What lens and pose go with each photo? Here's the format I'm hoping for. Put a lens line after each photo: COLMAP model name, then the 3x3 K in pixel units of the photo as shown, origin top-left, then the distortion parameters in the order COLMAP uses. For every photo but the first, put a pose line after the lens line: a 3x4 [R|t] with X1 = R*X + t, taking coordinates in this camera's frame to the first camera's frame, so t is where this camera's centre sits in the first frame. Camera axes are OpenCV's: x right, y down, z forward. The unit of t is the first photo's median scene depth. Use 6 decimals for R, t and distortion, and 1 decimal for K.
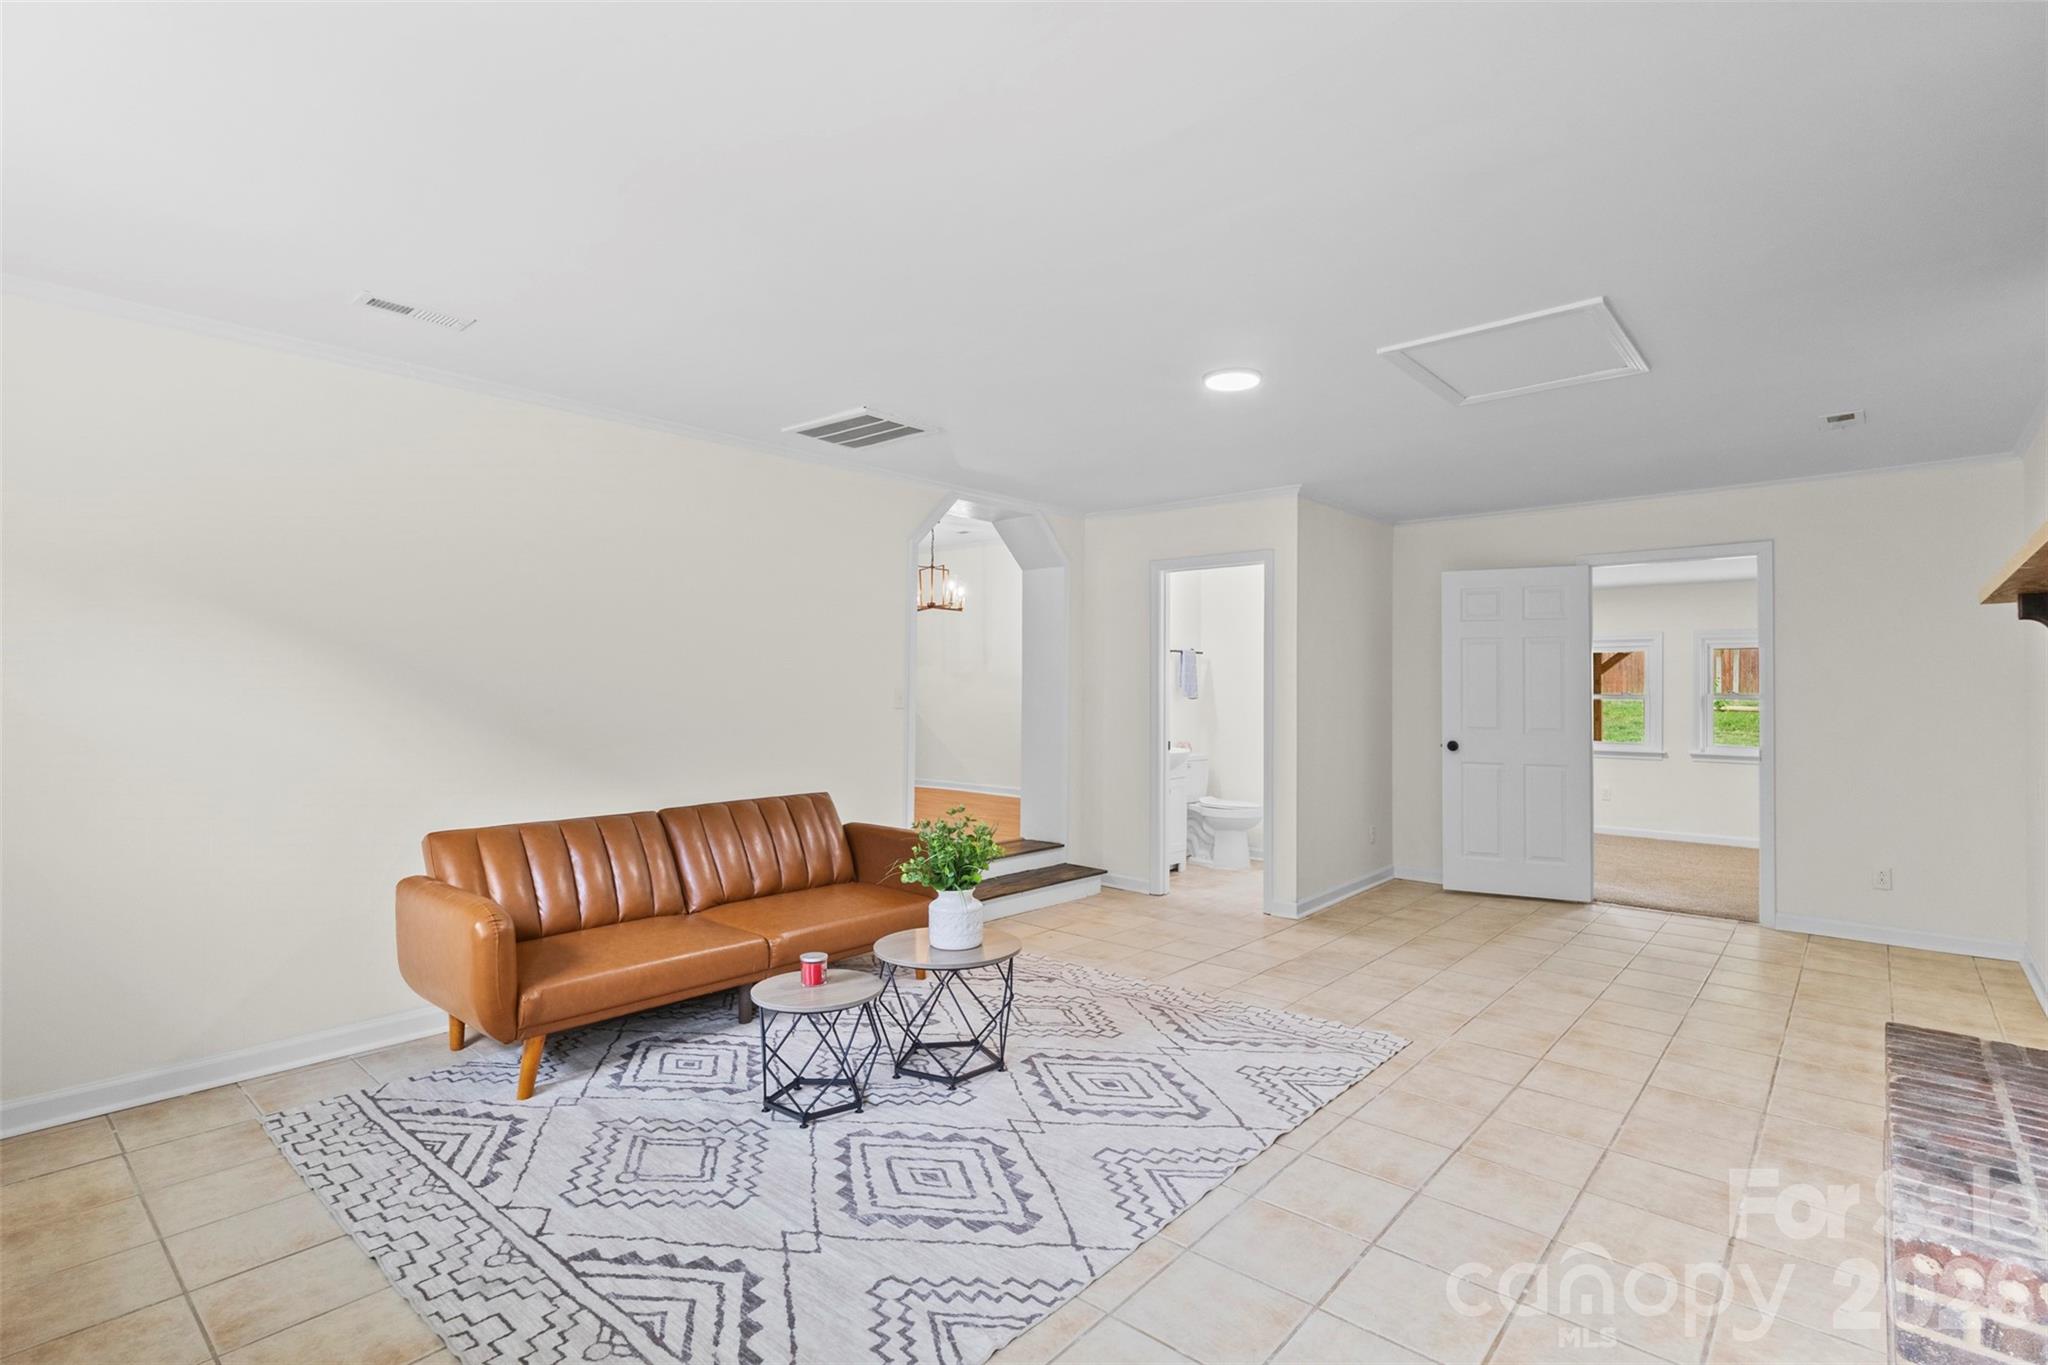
lens RADIAL K [[957.5, 0, 1015.3], [0, 957.5, 681.9], [0, 0, 1]] dist [0.002564, -0.000191]
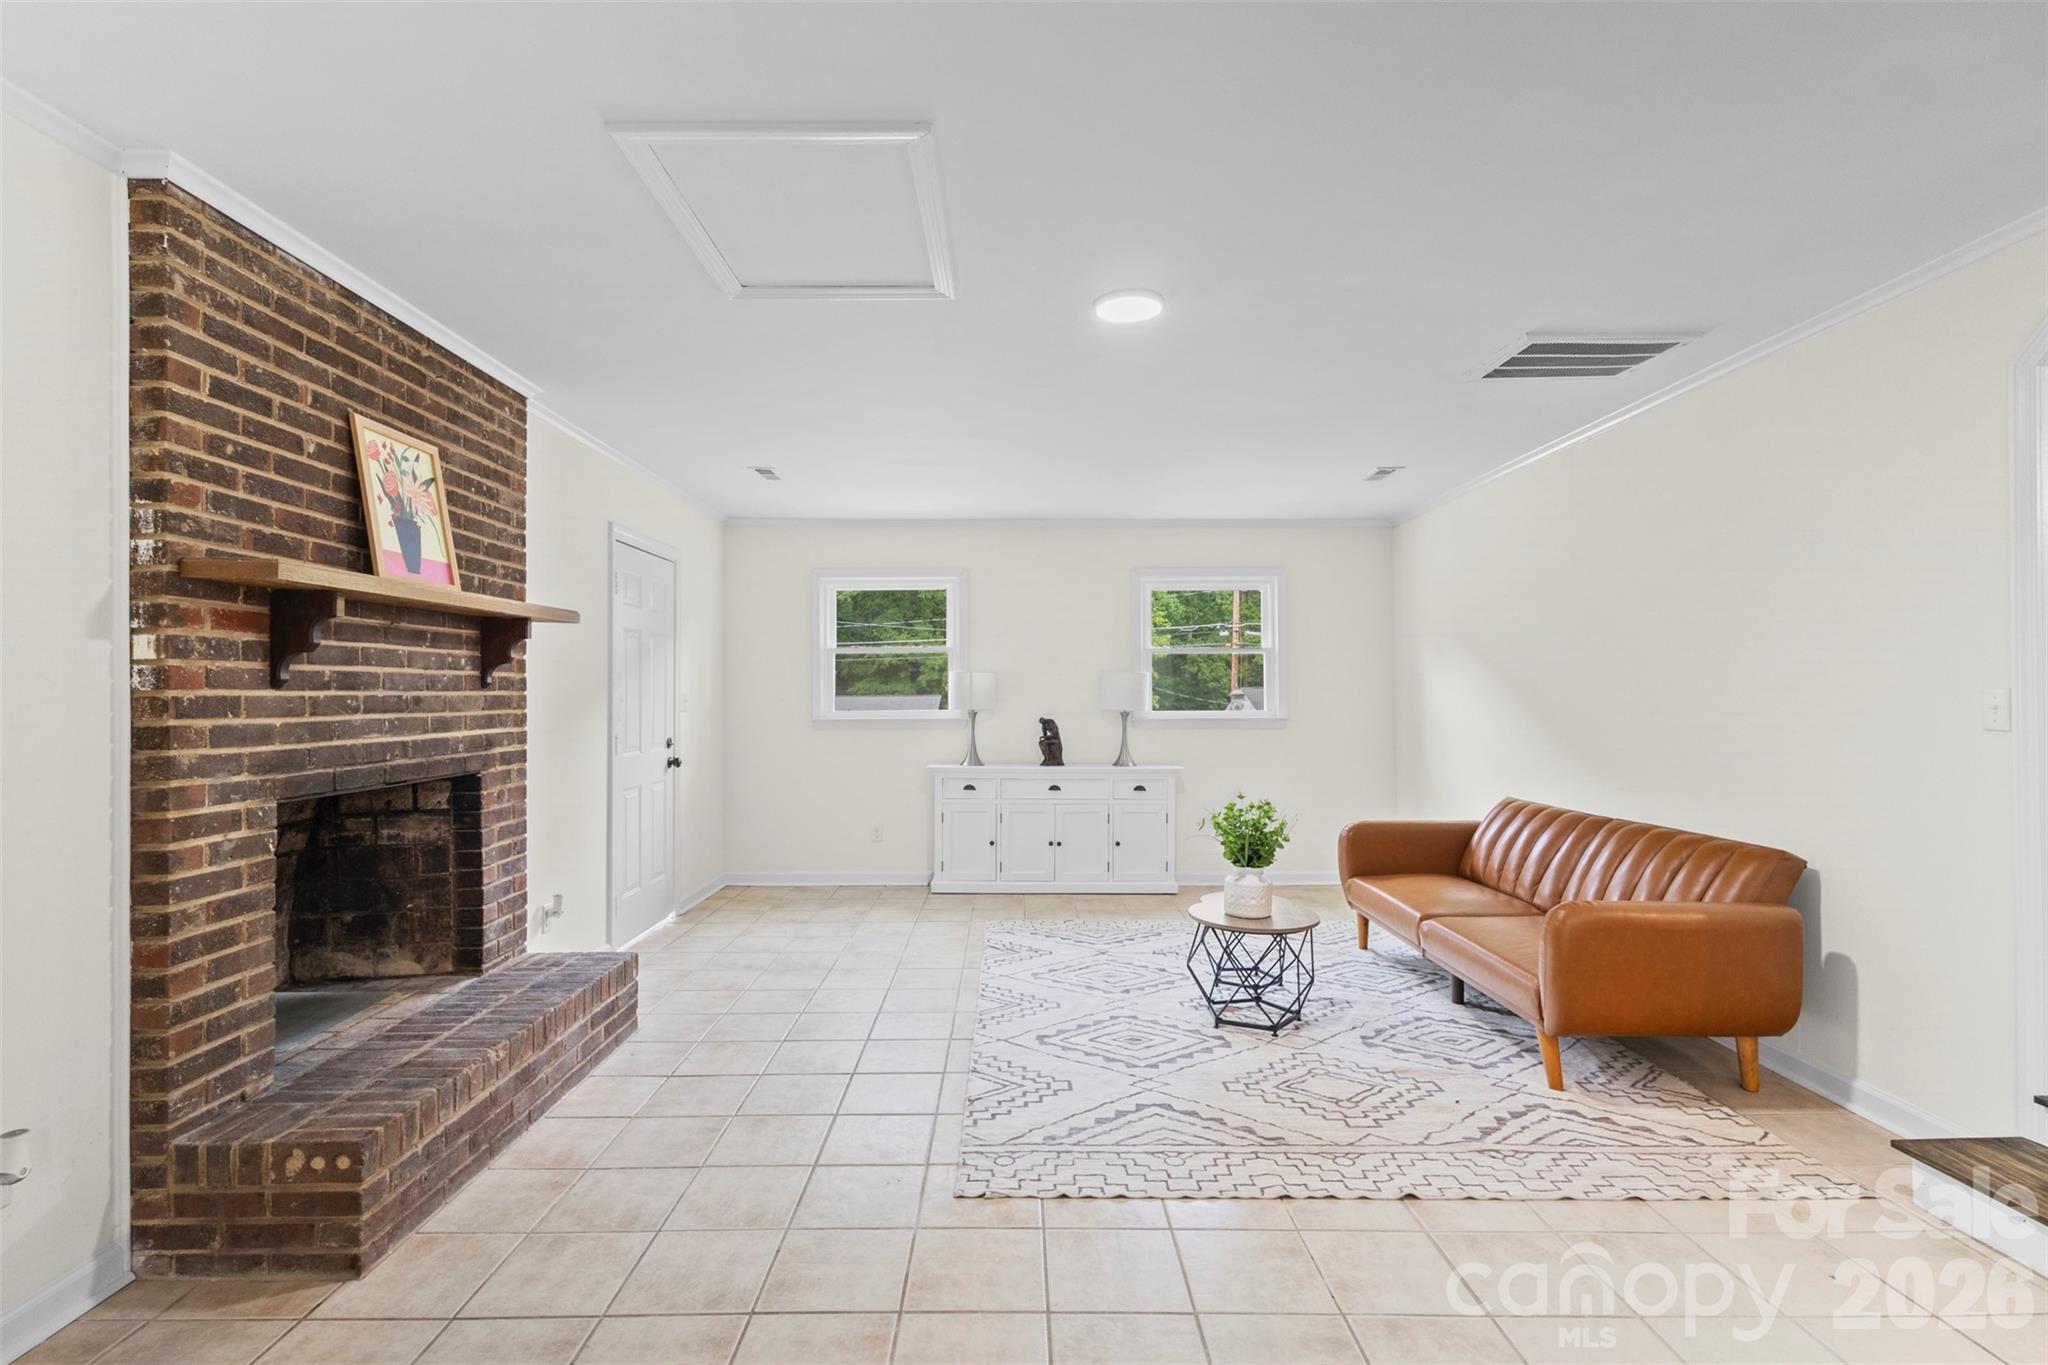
lens RADIAL K [[957.5, 0, 1018.5], [0, 957.5, 691.3], [0, 0, 1]] dist [0.002564, -0.000191]
pose [[-0.745400, -0.005973, -0.666591, 0.942236], [0.004610, 0.999890, -0.014115, 0.021800], [0.666602, -0.013594, -0.745290, 1.731919]]
